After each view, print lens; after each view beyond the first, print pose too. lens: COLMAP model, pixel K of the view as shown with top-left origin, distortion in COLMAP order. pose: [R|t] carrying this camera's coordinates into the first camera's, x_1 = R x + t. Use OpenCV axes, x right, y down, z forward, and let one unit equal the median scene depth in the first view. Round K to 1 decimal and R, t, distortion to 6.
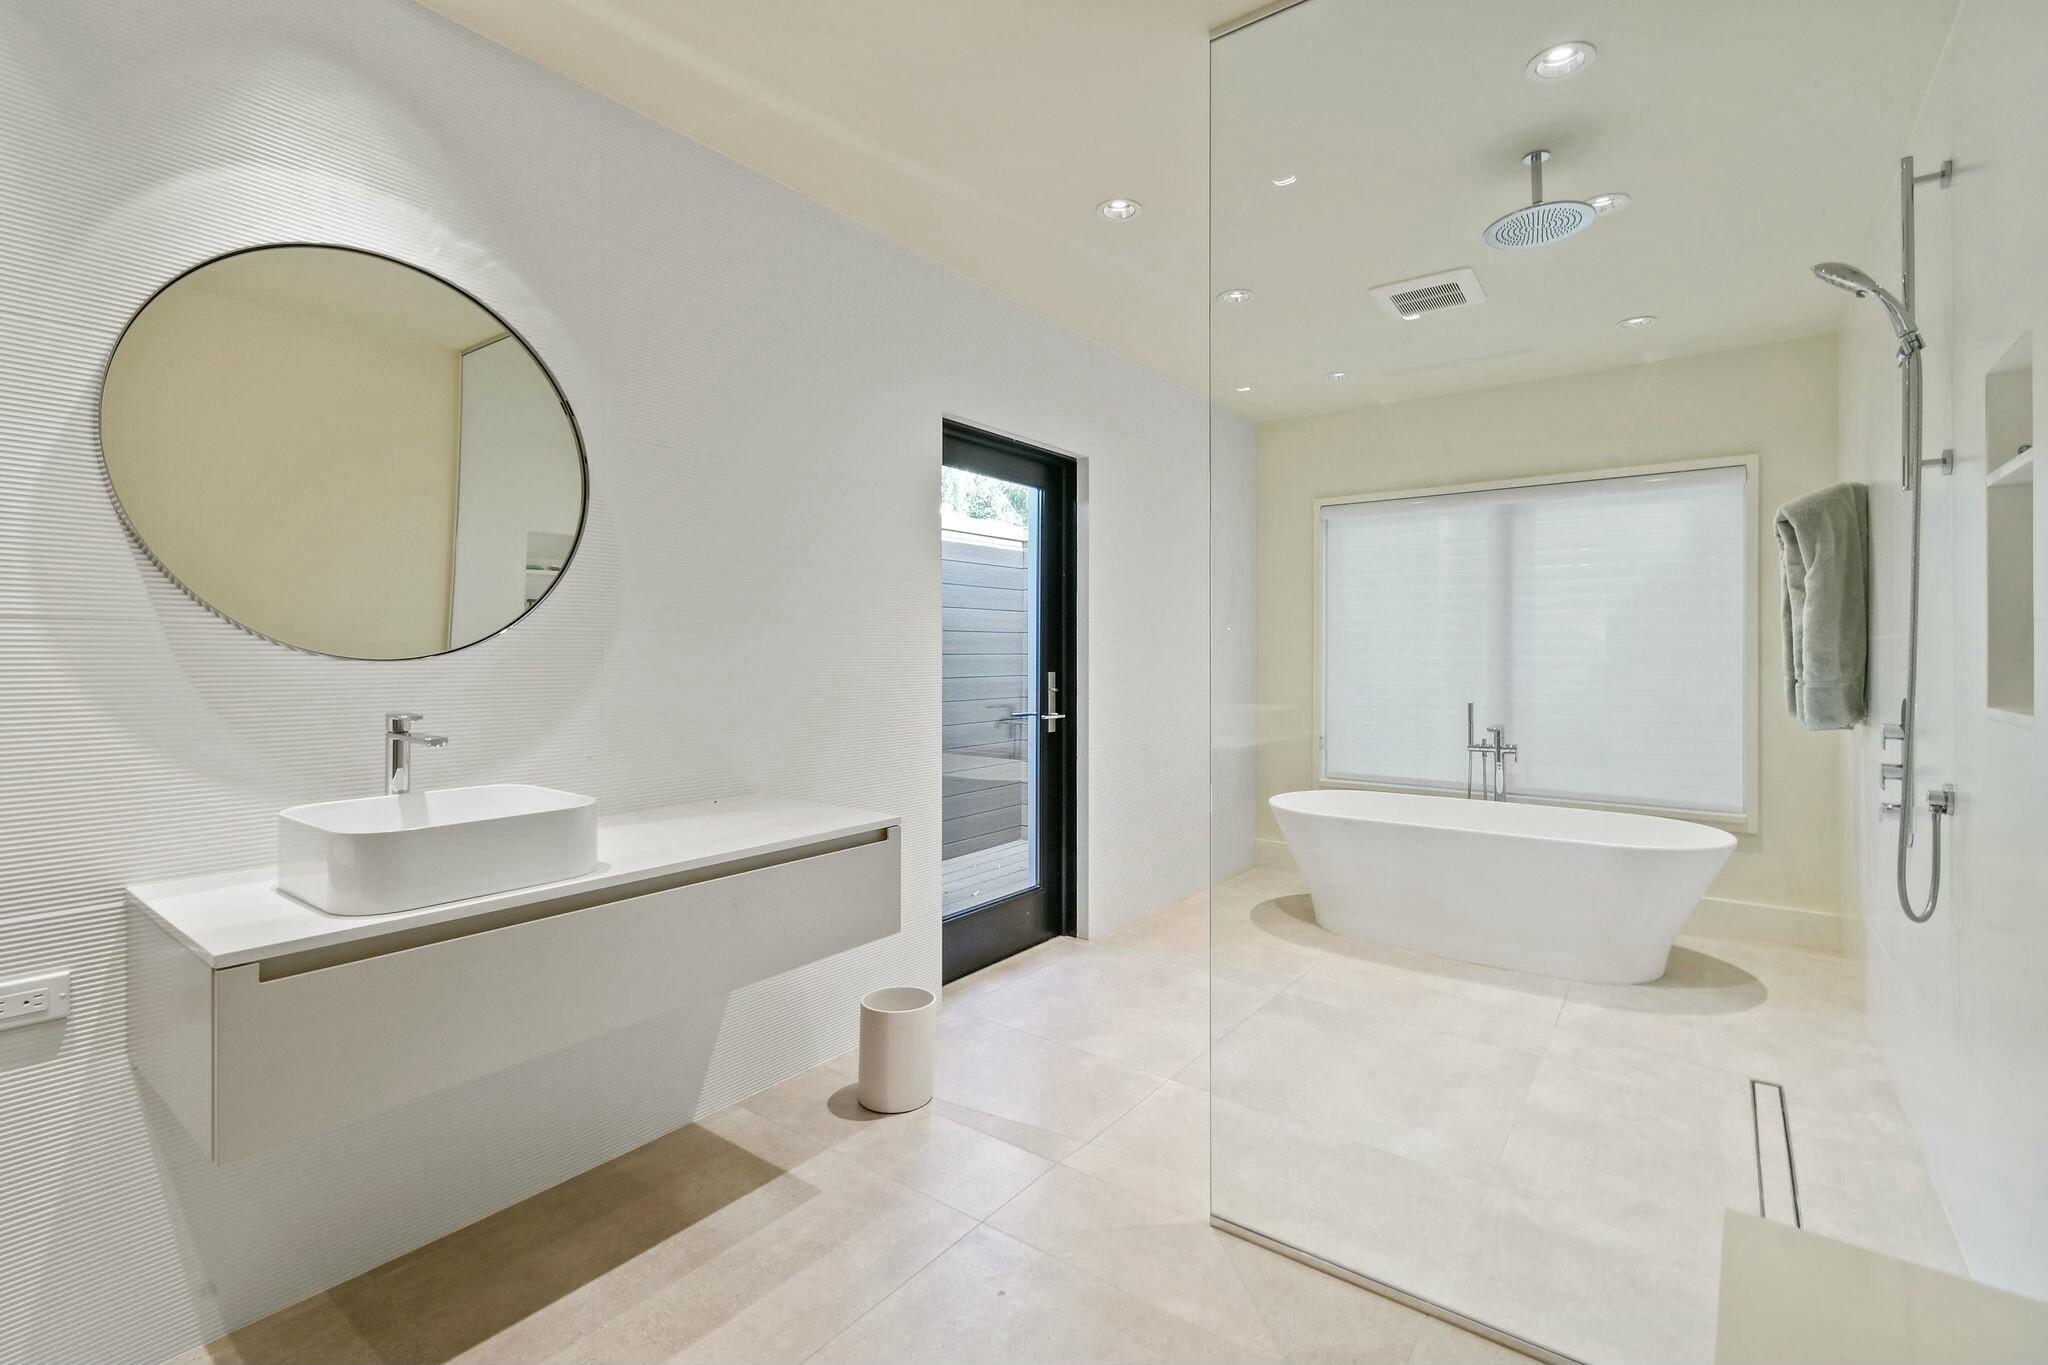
lens RADIAL K [[903.4, 0, 1047.9], [0, 903.4, 655.5], [0, 0, 1]] dist [-0.001918, -0.000006]
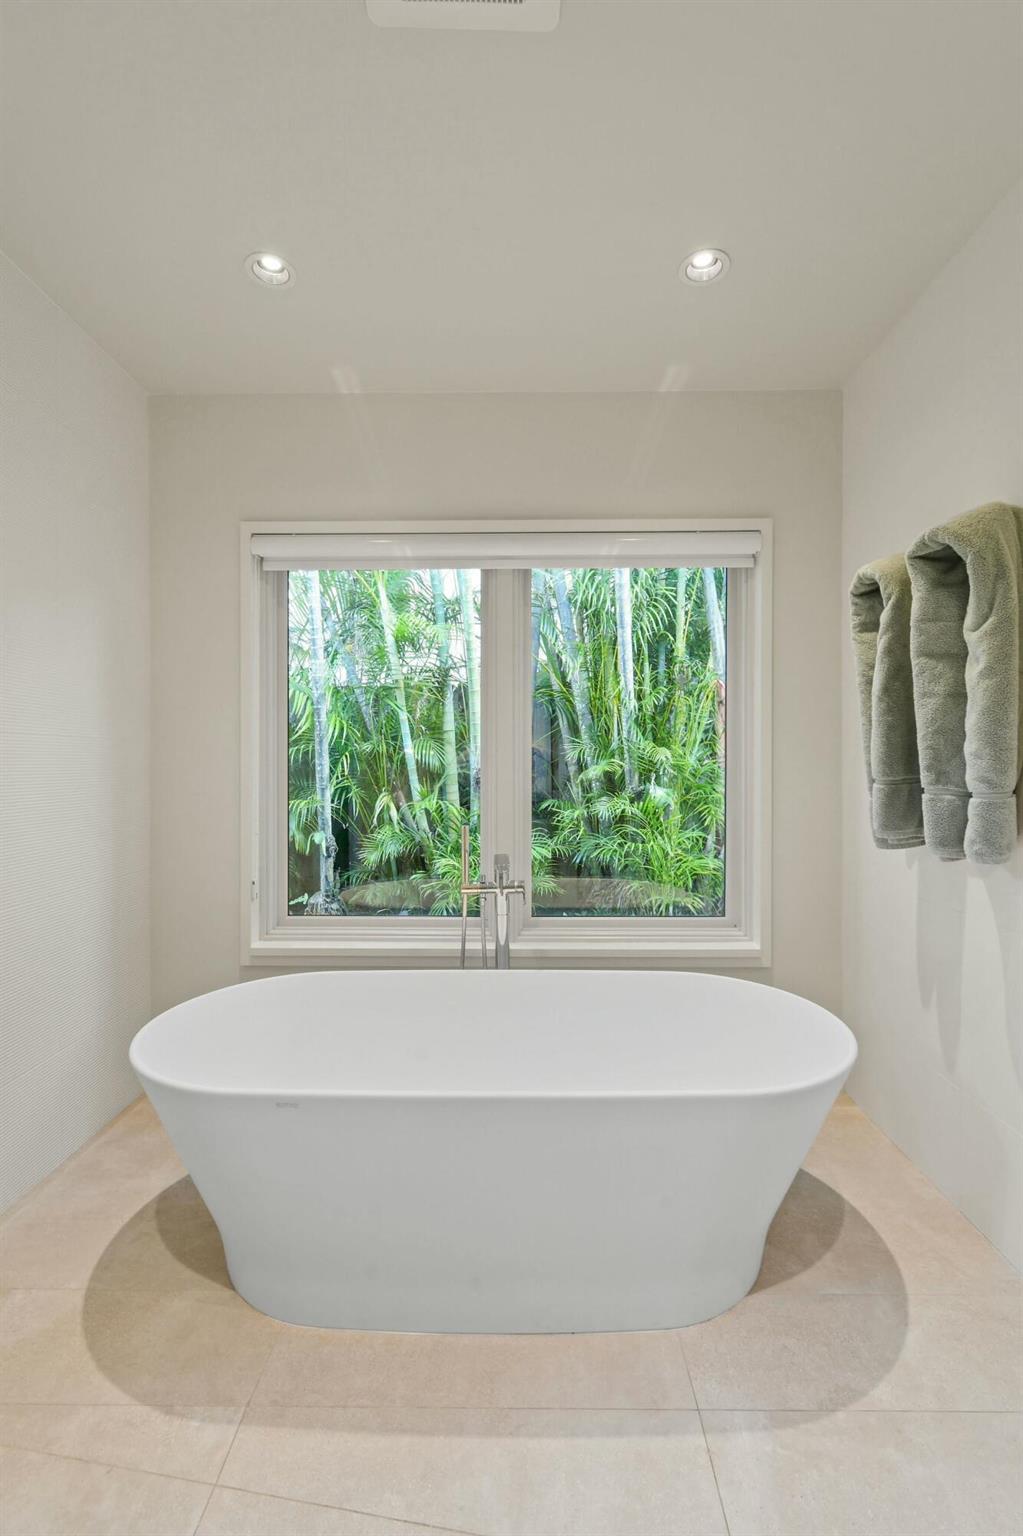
lens RADIAL K [[677.6, 0, 511.5], [0, 677.6, 768.0], [0, 0, 1]] dist [-0.001918, -0.000006]
pose [[0.815288, -0.005630, 0.579029, 0.239124], [0.000761, 0.999962, 0.008651, 0.002534], [-0.579056, -0.006612, 0.815261, 0.683536]]
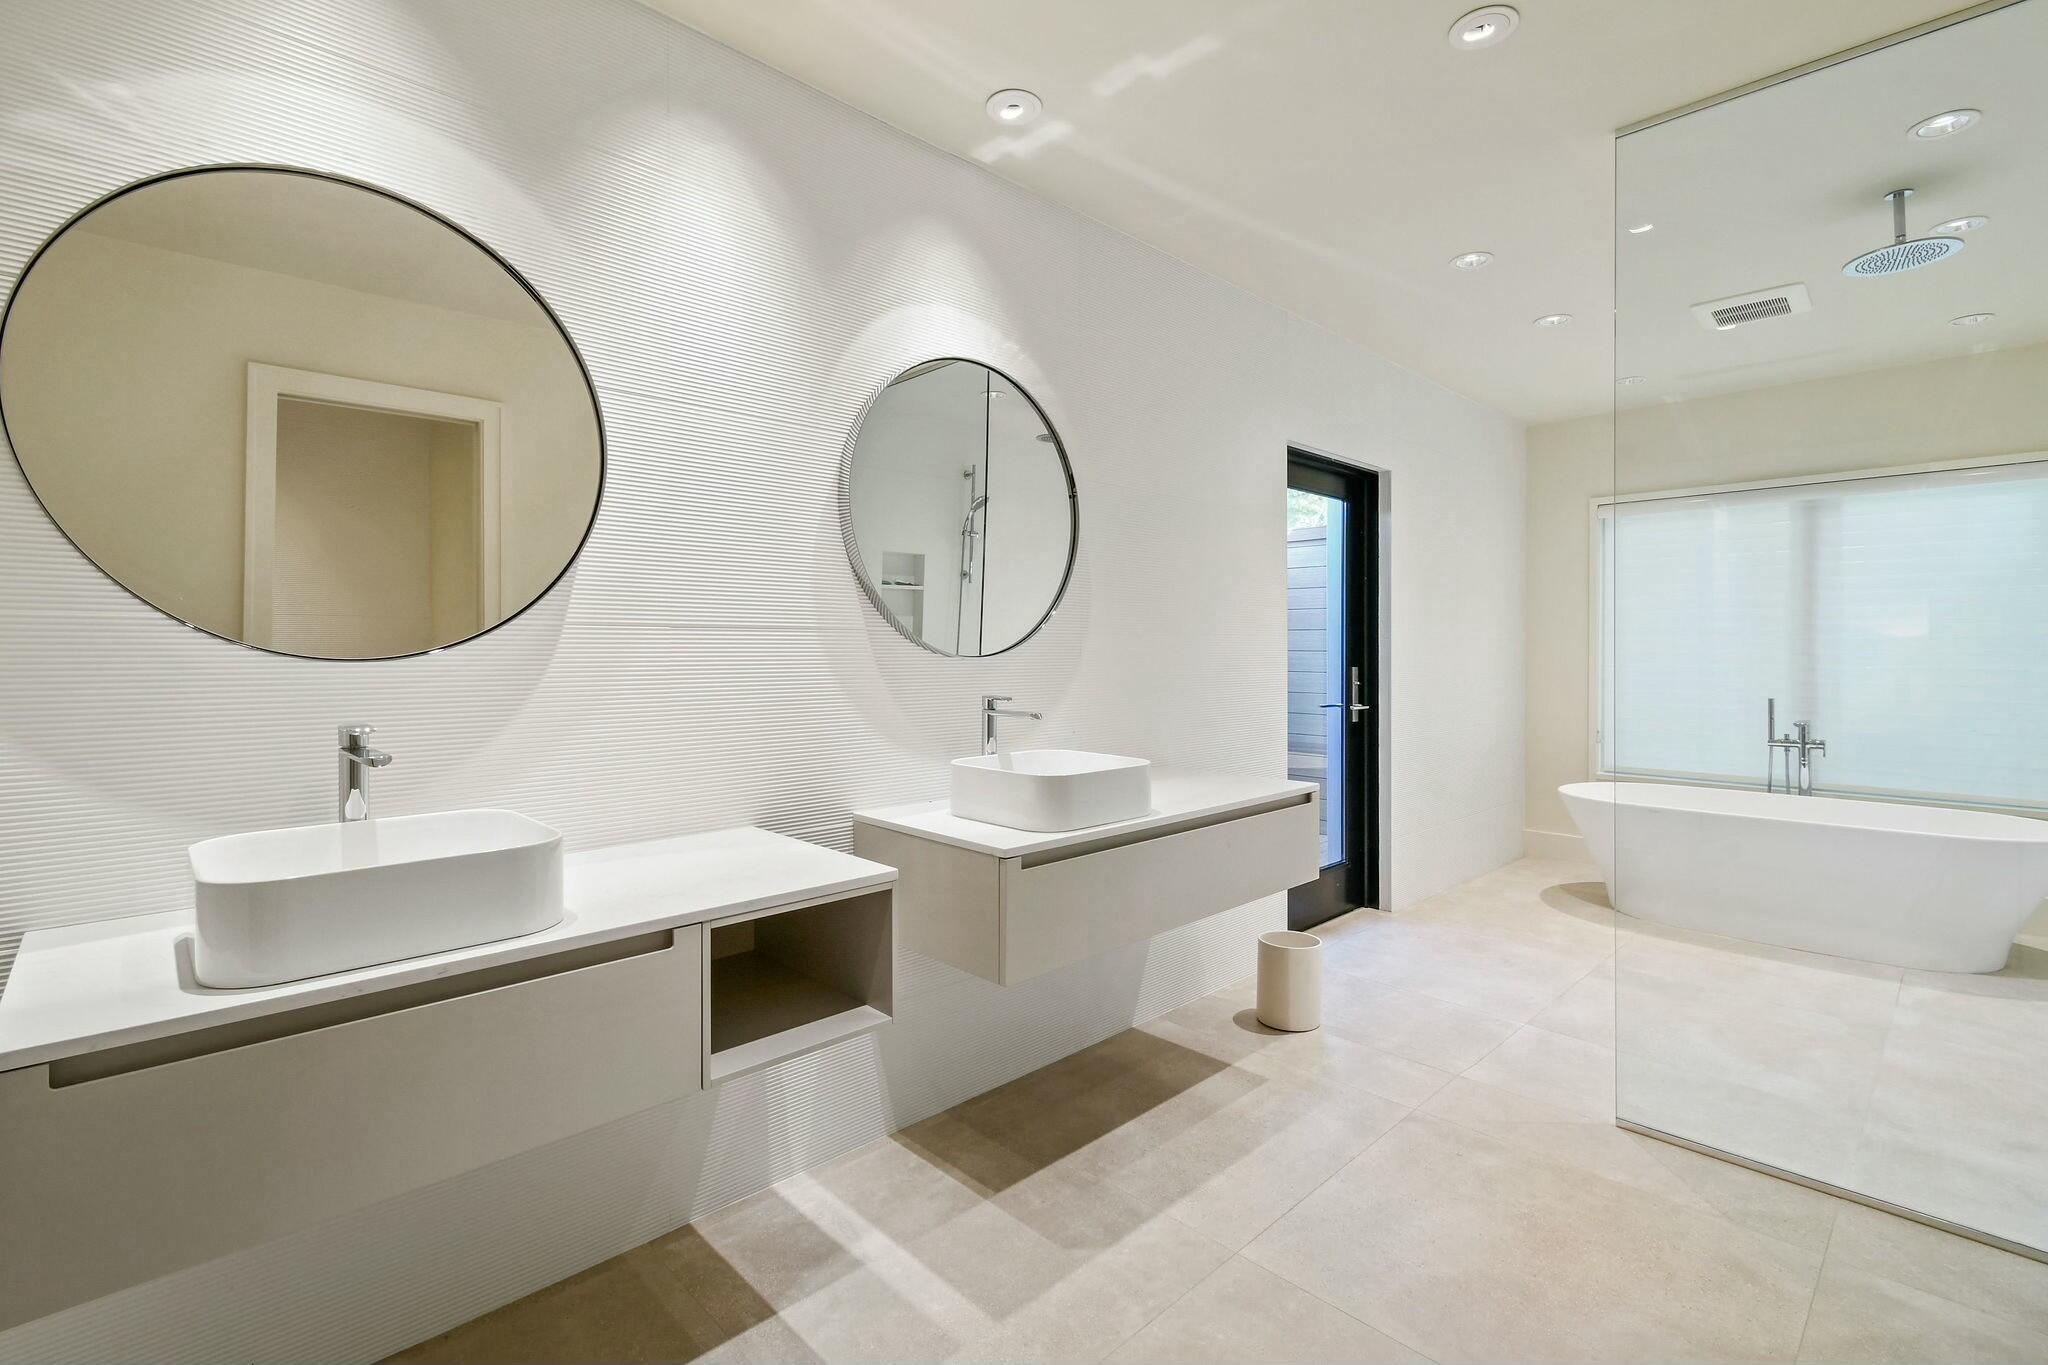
lens RADIAL K [[927.4, 0, 1026.3], [0, 927.4, 655.2], [0, 0, 1]] dist [0.000200, -0.003992]
pose [[0.986052, -0.000538, -0.166434, -0.226102], [0.001282, 0.999990, 0.004360, -0.001952], [0.166430, -0.004512, 0.986043, -0.199574]]
